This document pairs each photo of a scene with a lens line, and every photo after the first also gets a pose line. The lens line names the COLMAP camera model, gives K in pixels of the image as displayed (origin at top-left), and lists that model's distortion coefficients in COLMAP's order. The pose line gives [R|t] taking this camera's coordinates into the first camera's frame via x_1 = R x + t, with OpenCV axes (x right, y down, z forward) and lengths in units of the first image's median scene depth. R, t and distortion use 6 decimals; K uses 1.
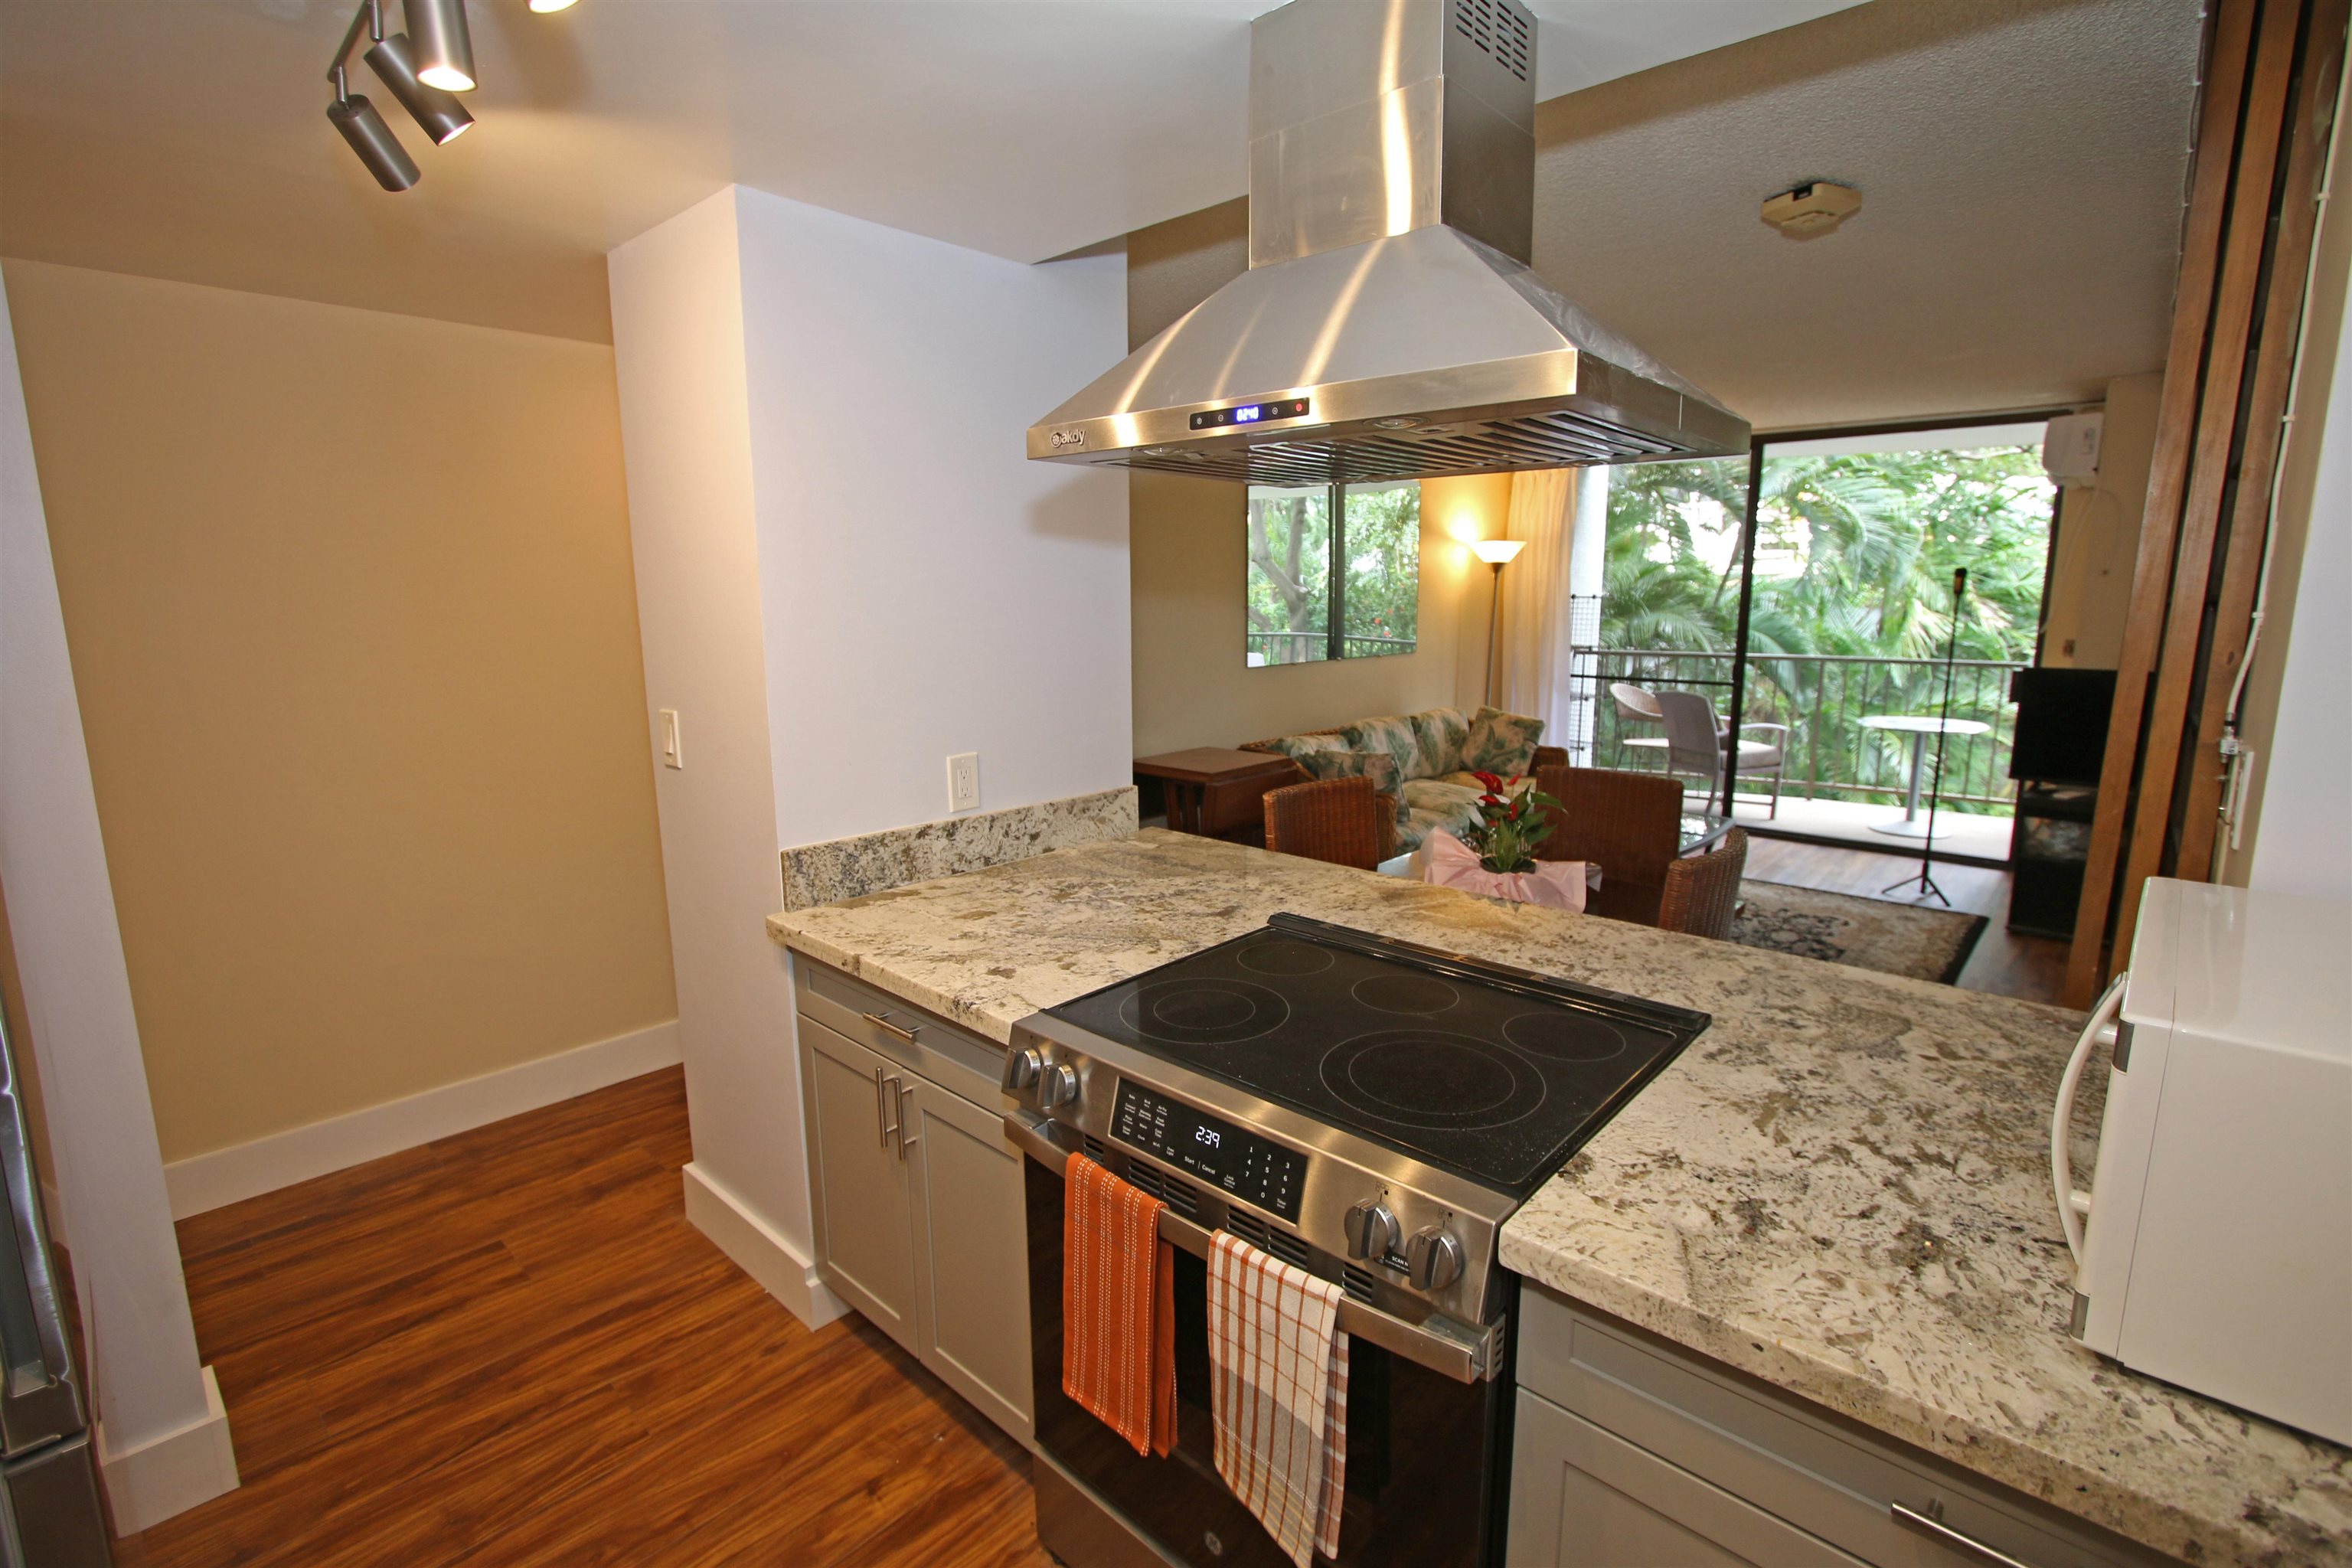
lens RADIAL K [[1068.3, 0, 1181.6], [0, 1068.3, 774.9], [0, 0, 1]] dist [-0.018781, 0.002732]
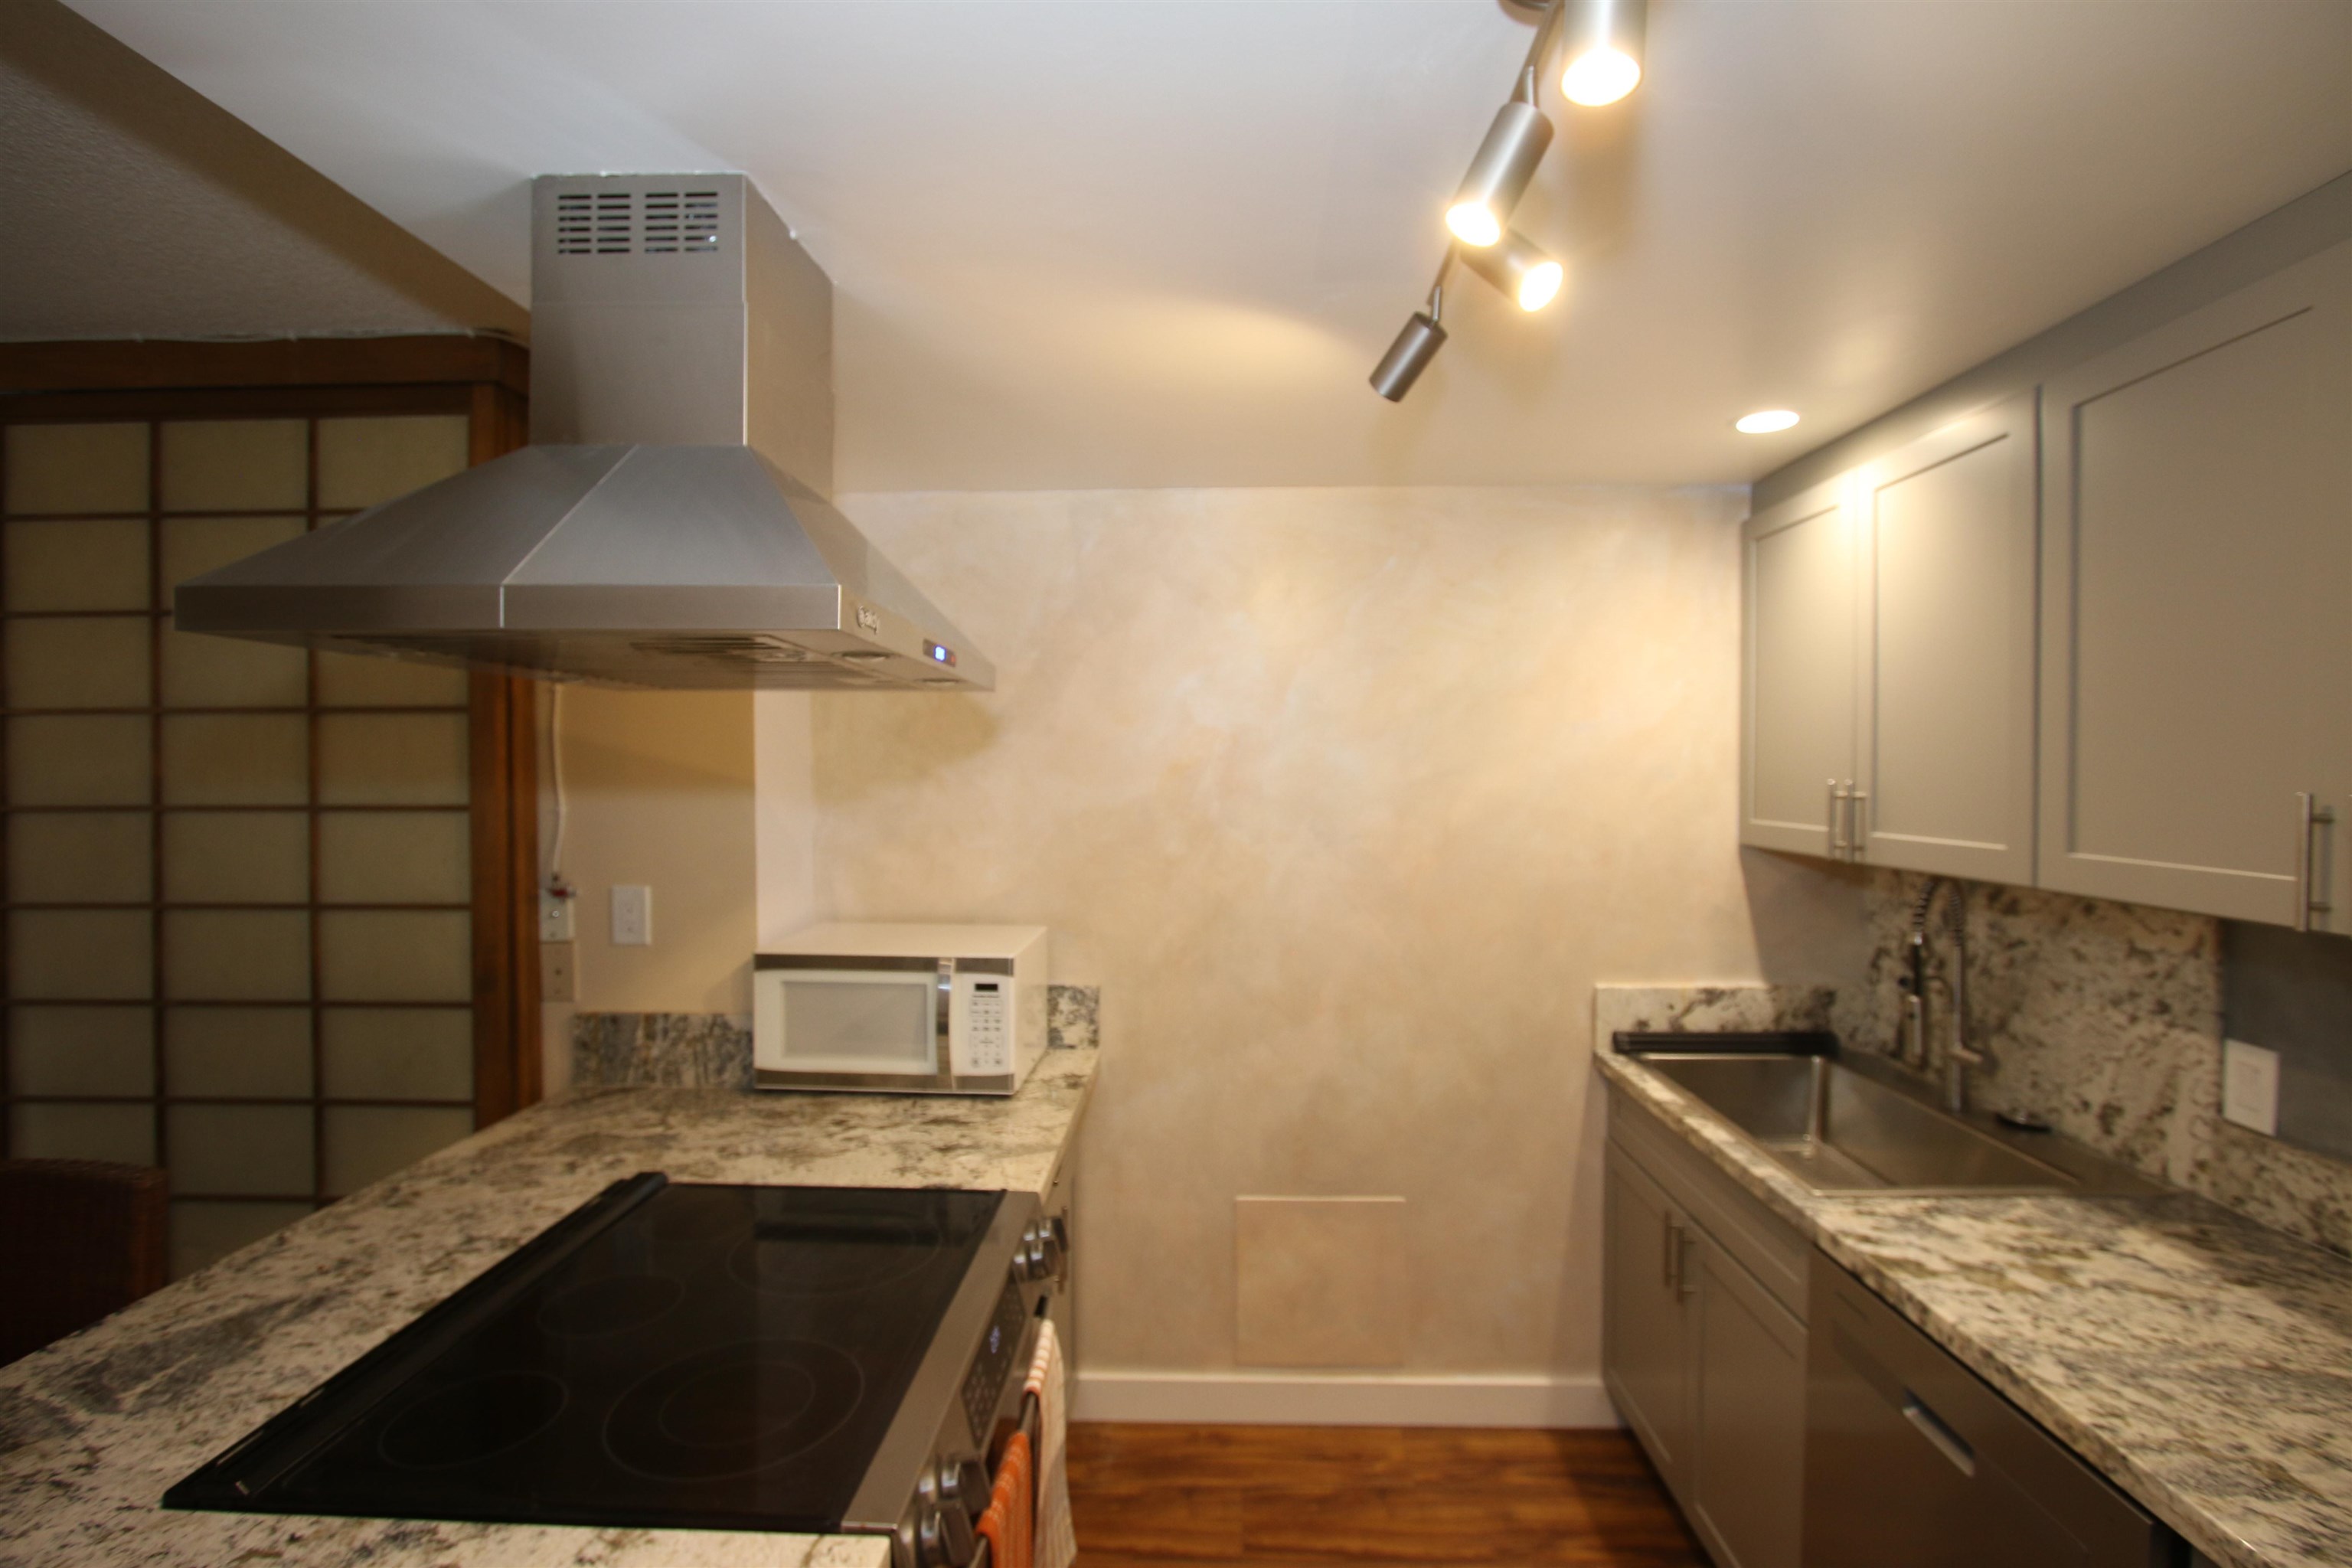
lens RADIAL K [[1068.3, 0, 1188.1], [0, 1068.3, 785.9], [0, 0, 1]] dist [-0.018781, 0.002732]
pose [[-0.658427, -0.005964, 0.752621, -0.605864], [0.128429, 0.984413, 0.120156, -0.196516], [-0.741606, 0.175772, -0.647398, 1.008684]]
